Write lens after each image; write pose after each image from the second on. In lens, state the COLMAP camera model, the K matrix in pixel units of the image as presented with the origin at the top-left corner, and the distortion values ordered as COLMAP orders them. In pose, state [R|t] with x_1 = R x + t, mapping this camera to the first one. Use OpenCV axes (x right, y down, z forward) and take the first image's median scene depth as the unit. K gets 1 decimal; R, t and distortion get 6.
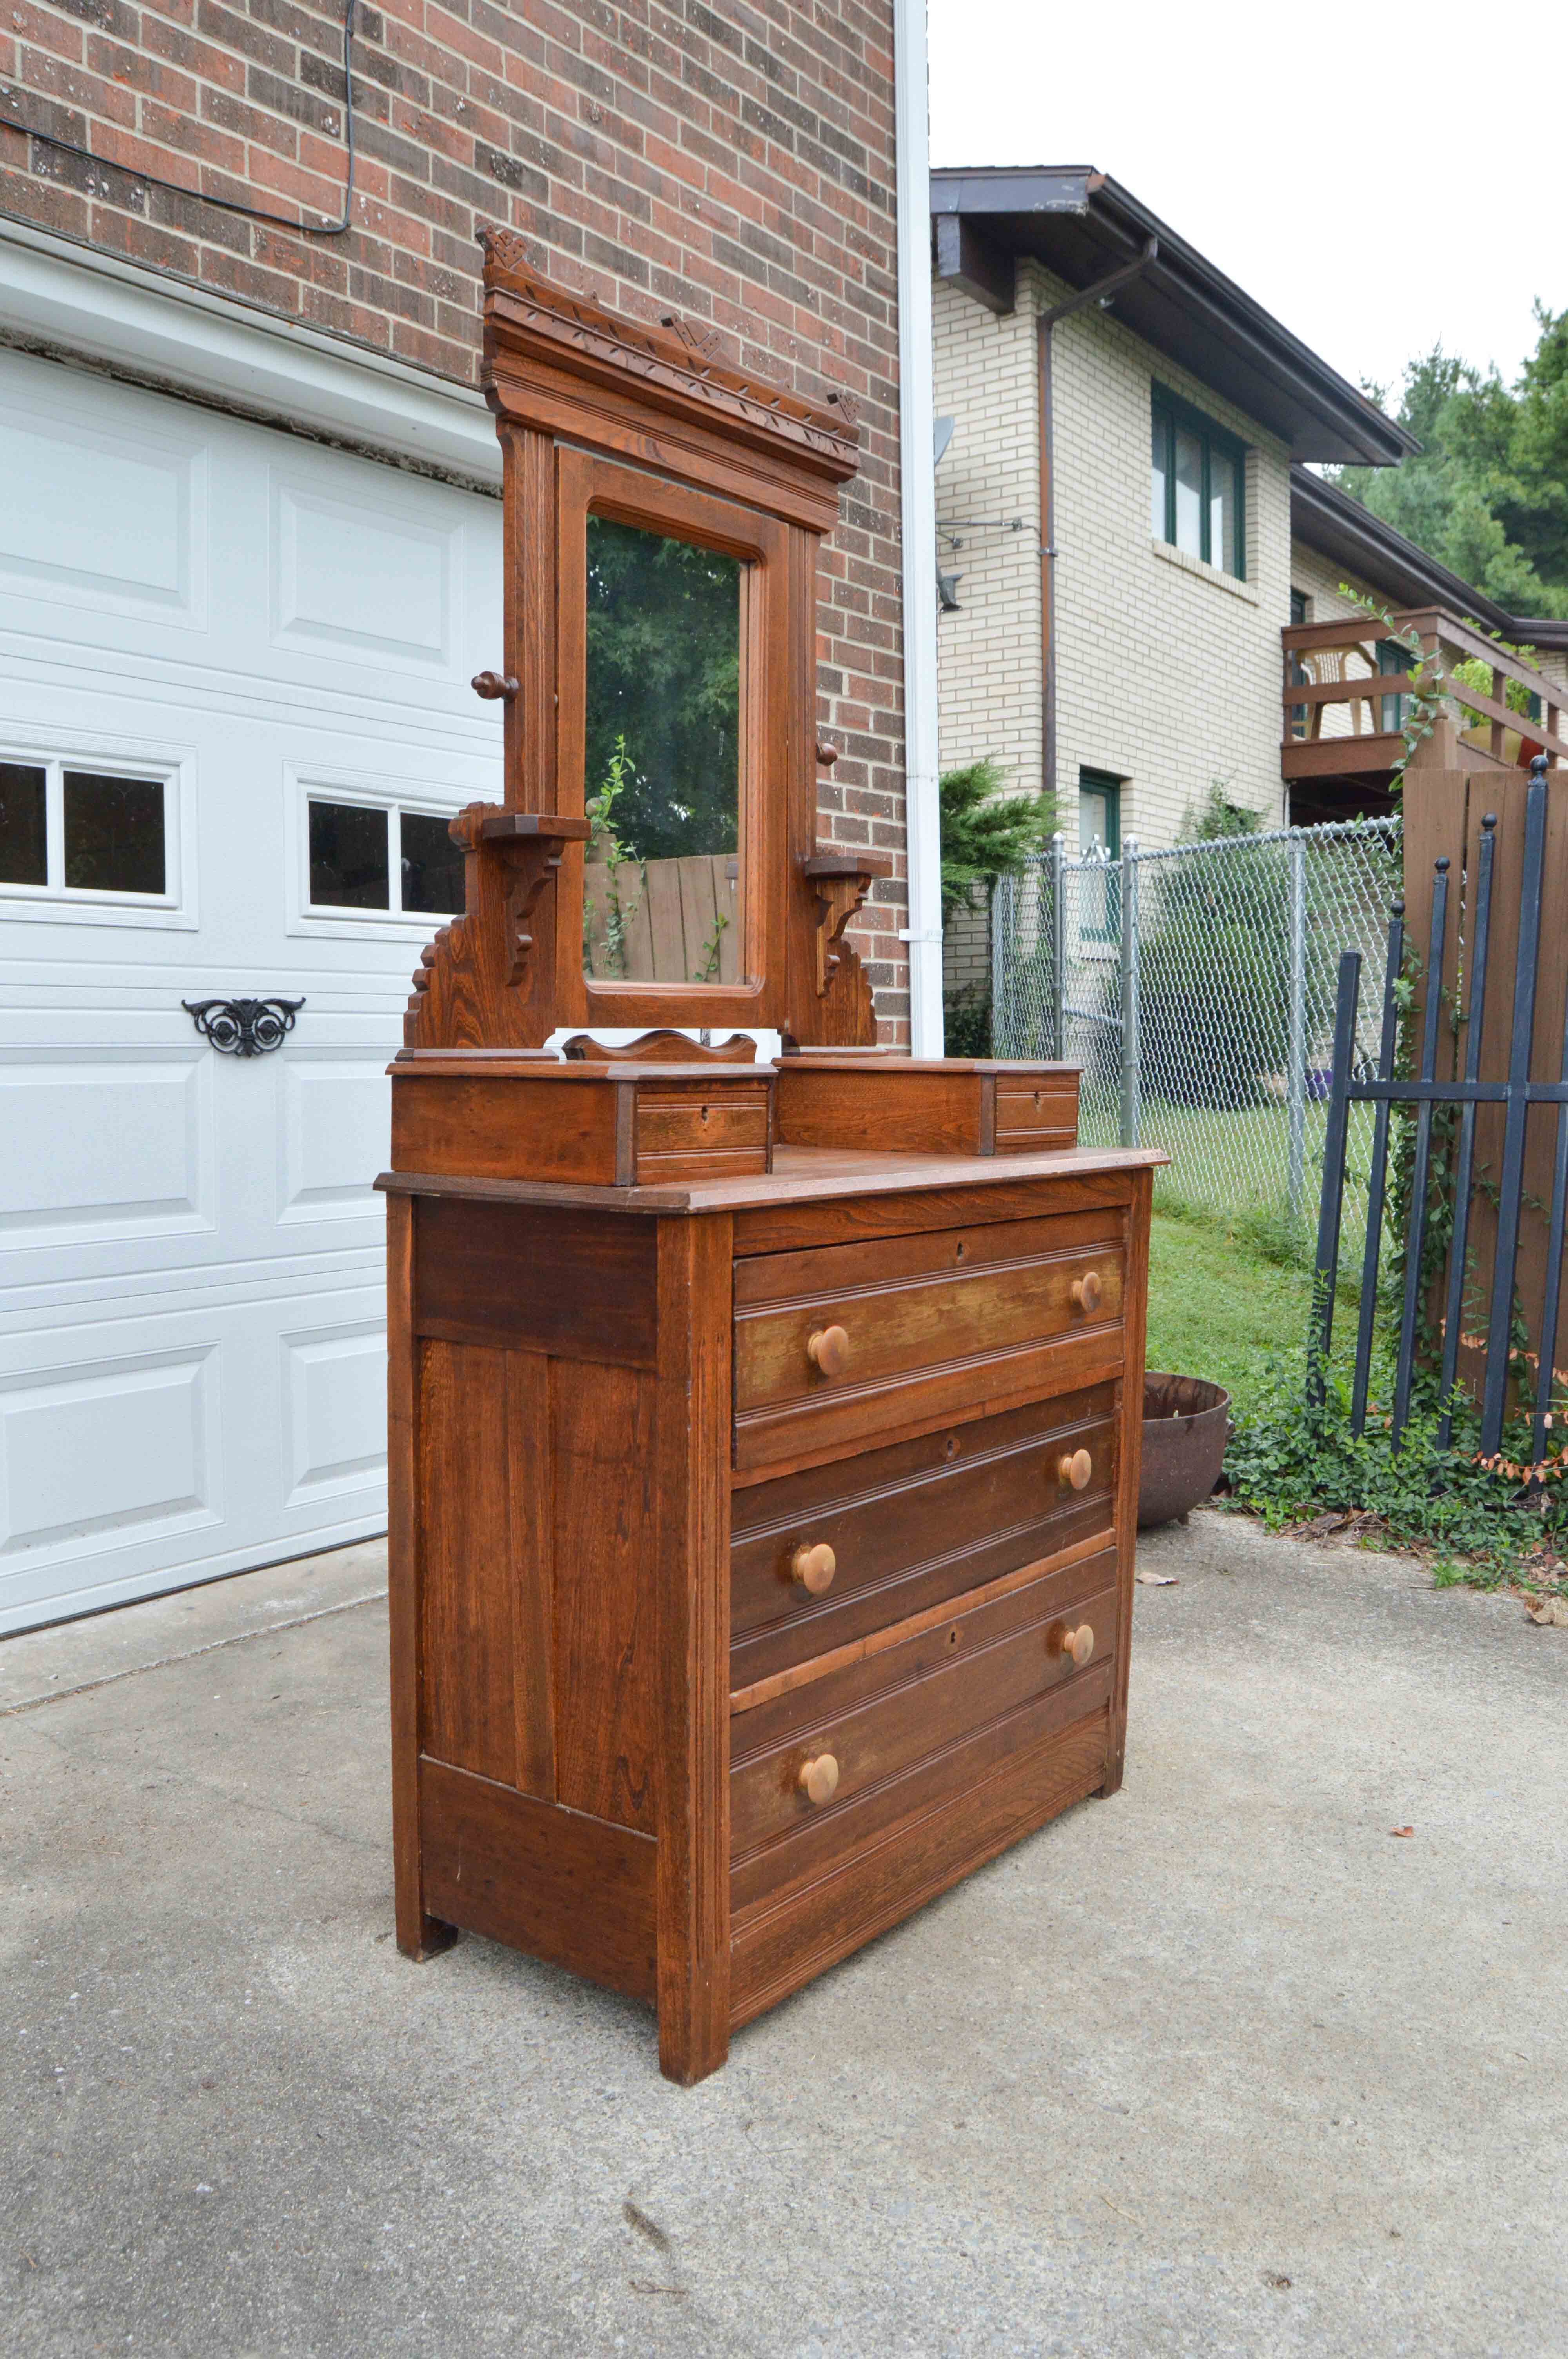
lens RADIAL K [[1867.8, 0, 776.1], [0, 1867.8, 1176.0], [0, 0, 1]] dist [-0.102935, 0.041341]
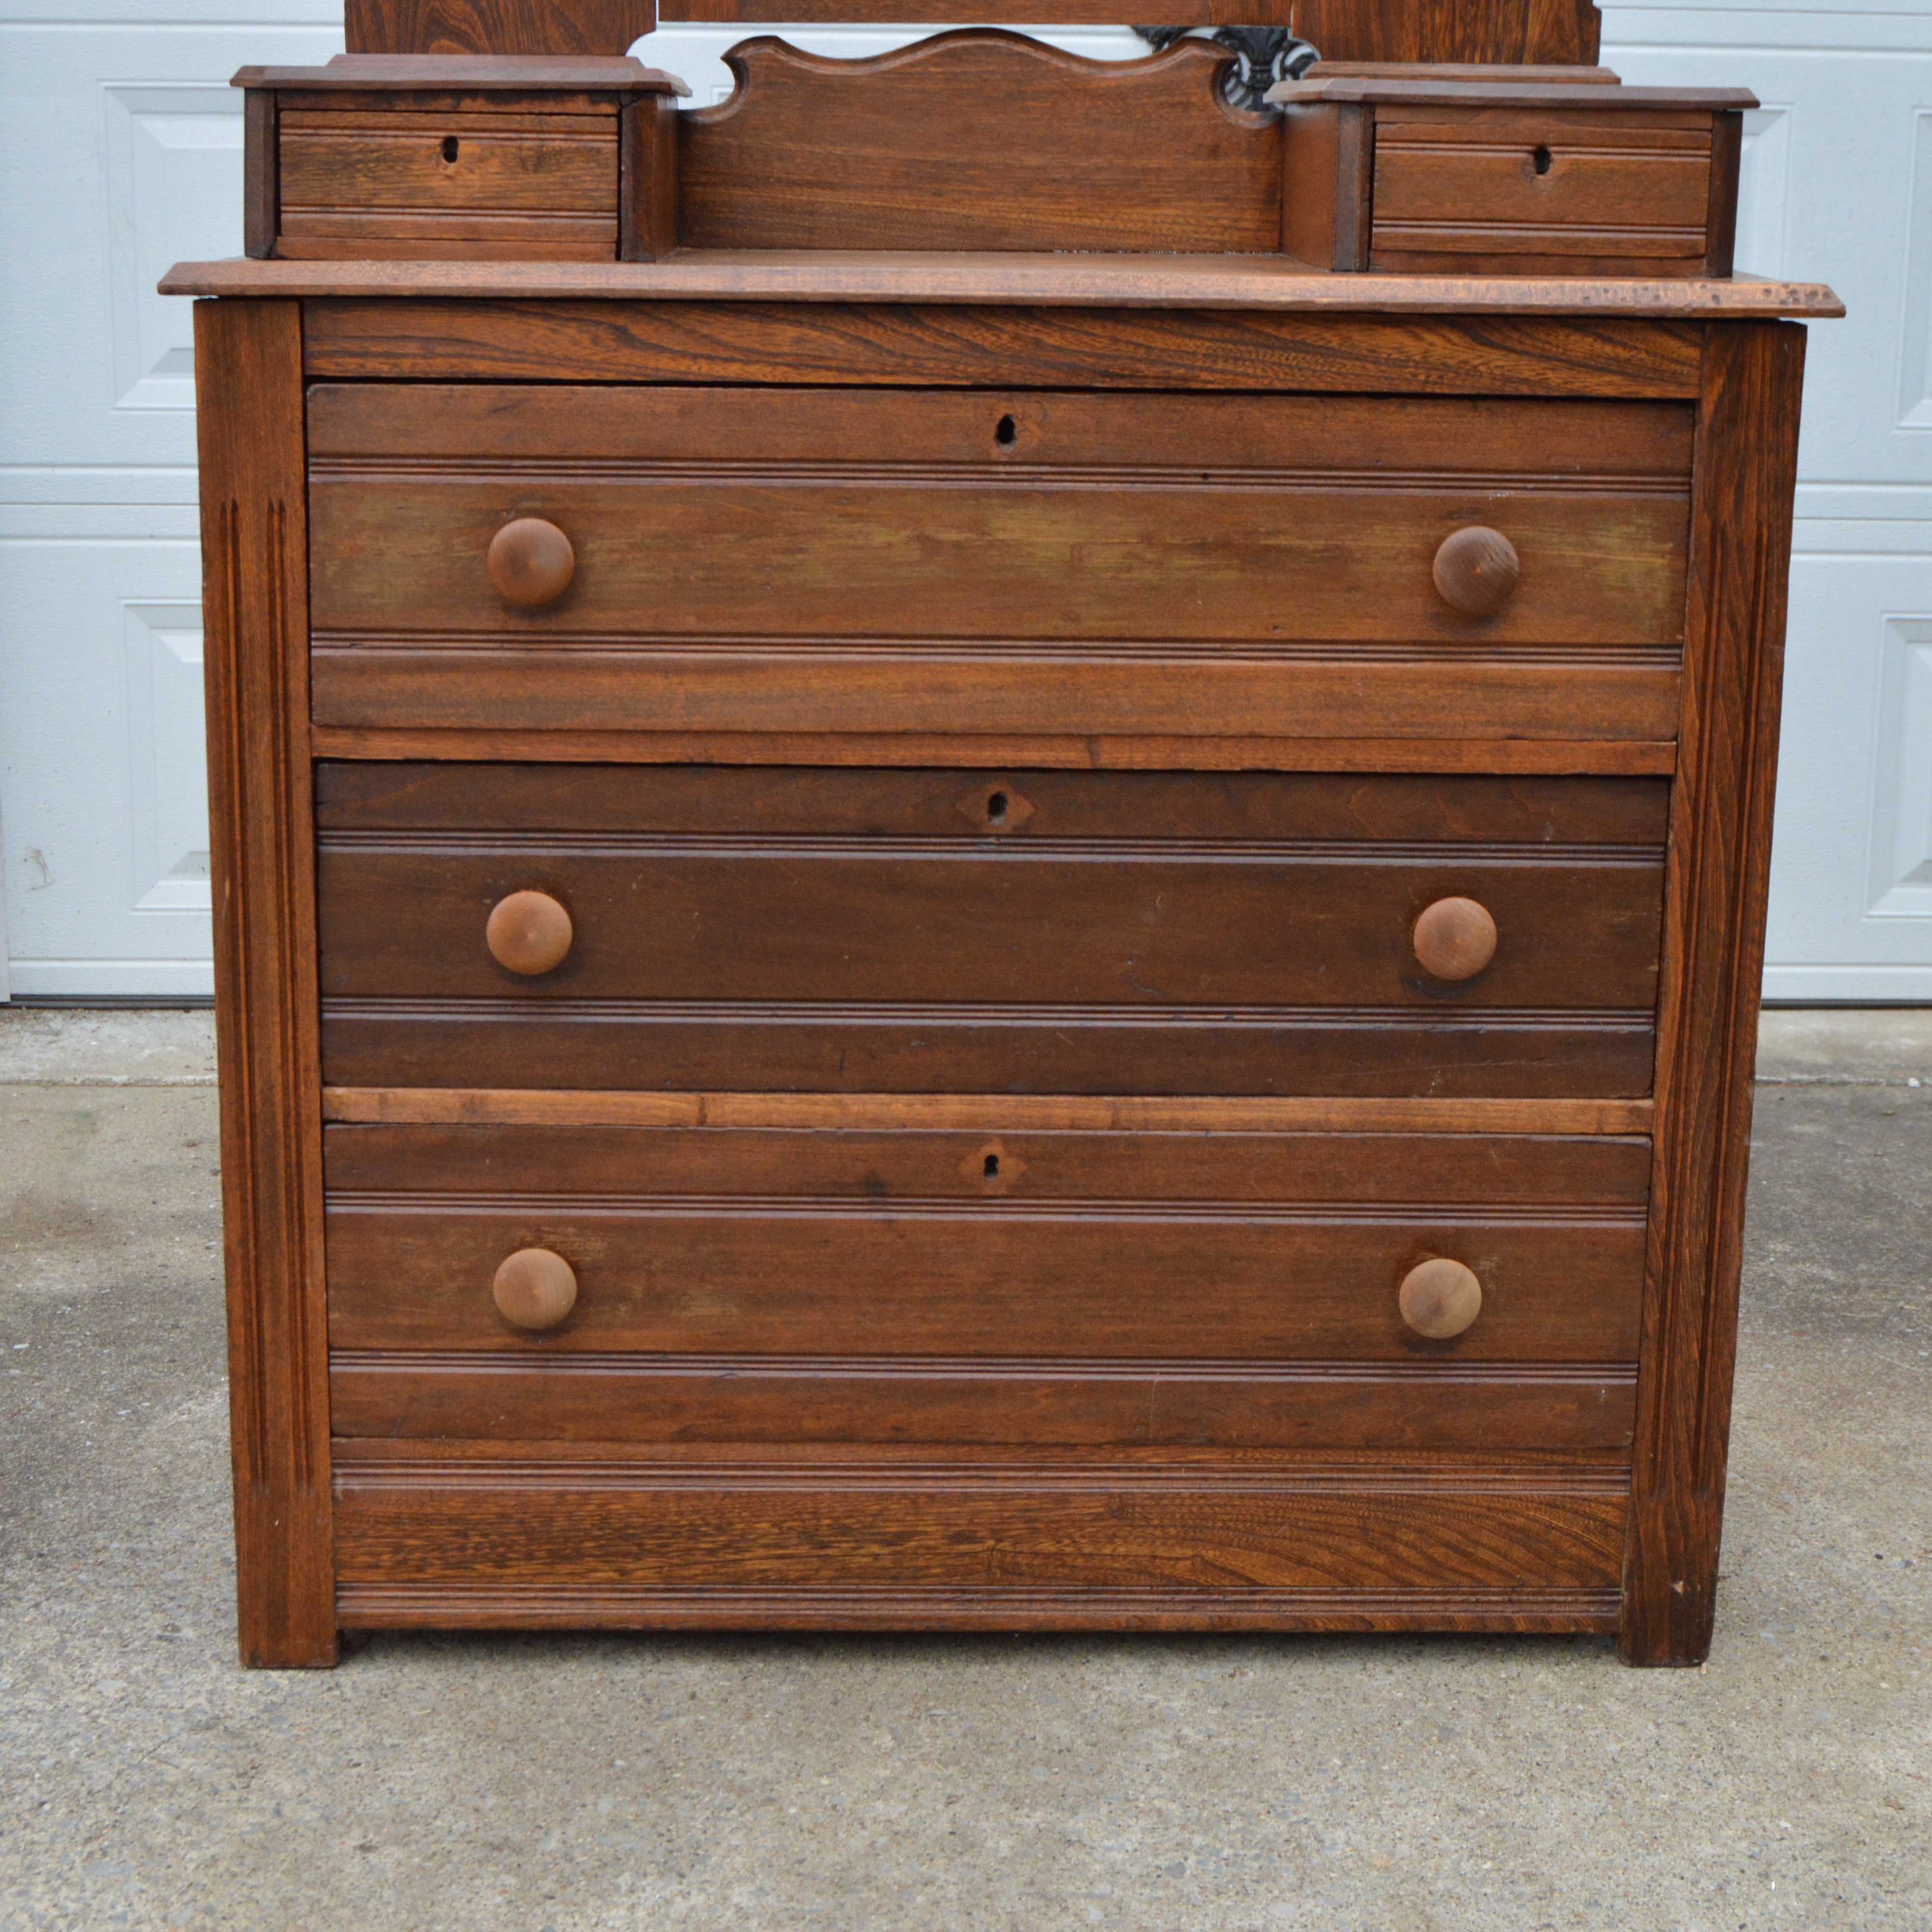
lens RADIAL K [[3587.8, 0, 945.2], [0, 3587.8, 964.2], [0, 0, 1]] dist [-0.071947, 0.025356]
pose [[0.622711, 0.174769, -0.762684, 0.816009], [-0.065029, 0.982923, 0.172143, 0.013539], [0.779745, -0.057599, 0.623442, 0.327202]]
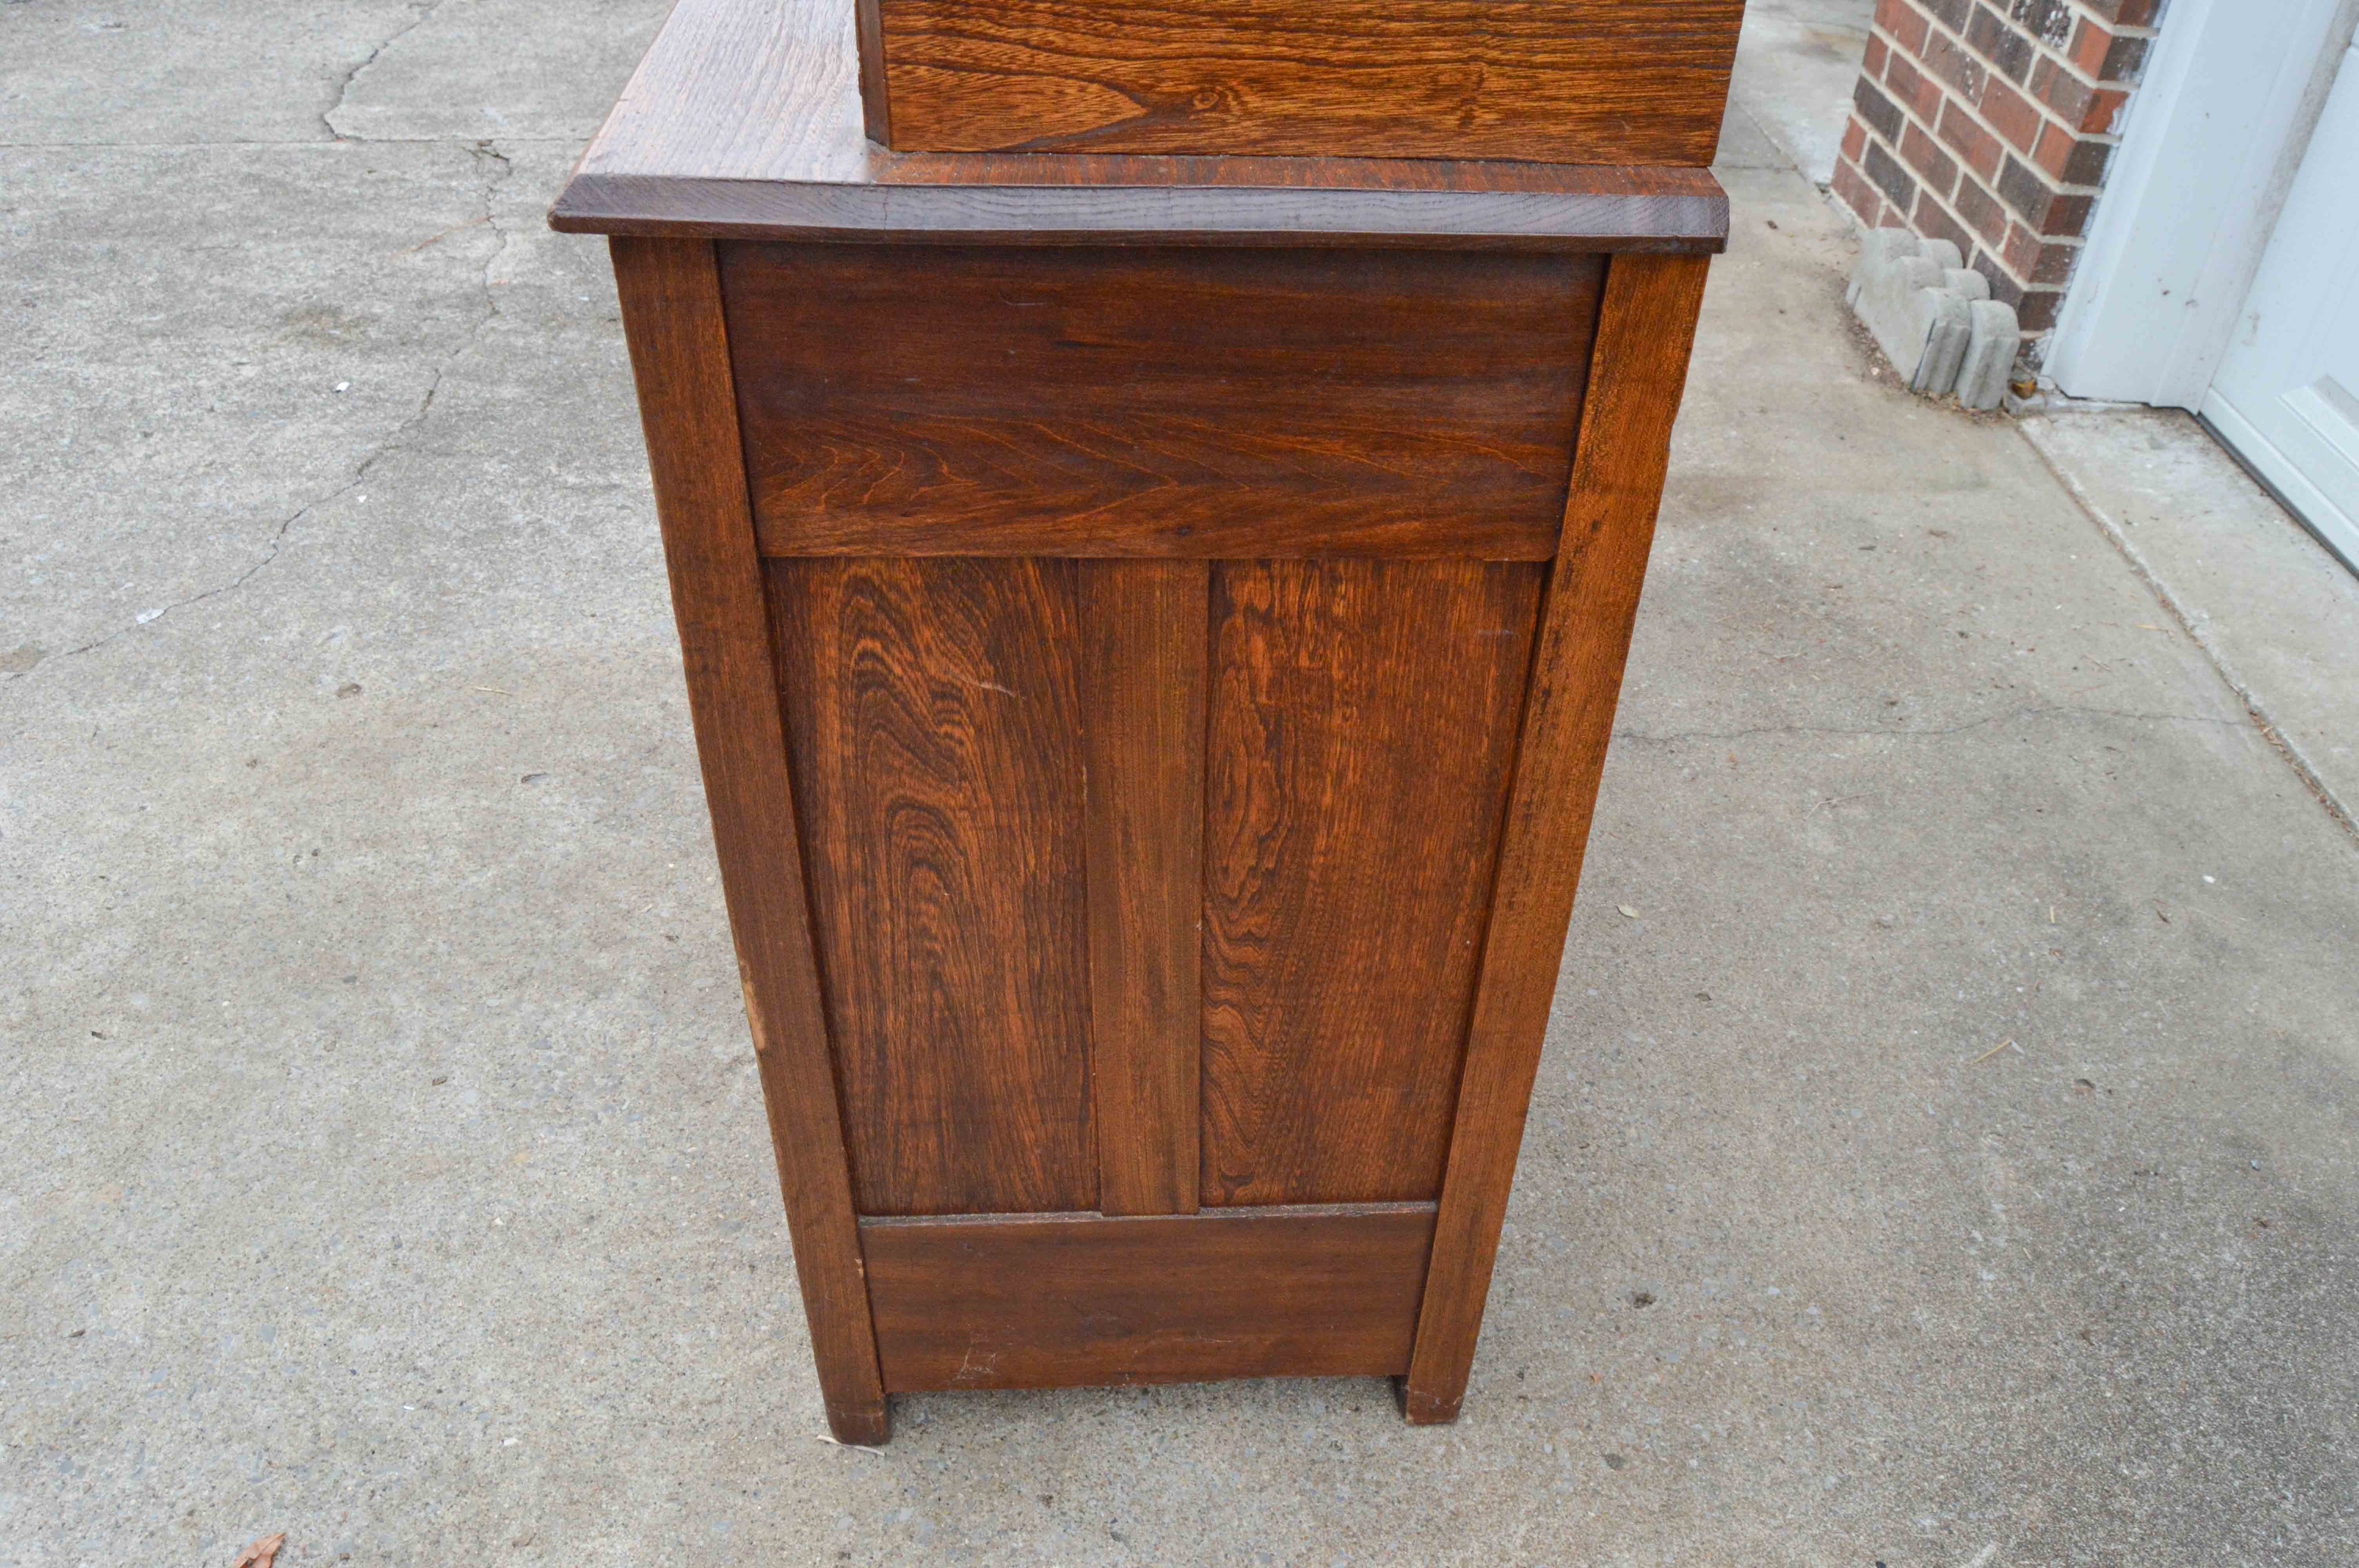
lens RADIAL K [[1867.8, 0, 1187.7], [0, 1867.8, 777.3], [0, 0, 1]] dist [-0.102935, 0.041341]
pose [[-0.765777, 0.372795, -0.524031, 0.342811], [-0.096184, 0.739288, 0.666484, -0.151210], [0.635872, 0.560782, -0.530273, 1.365625]]
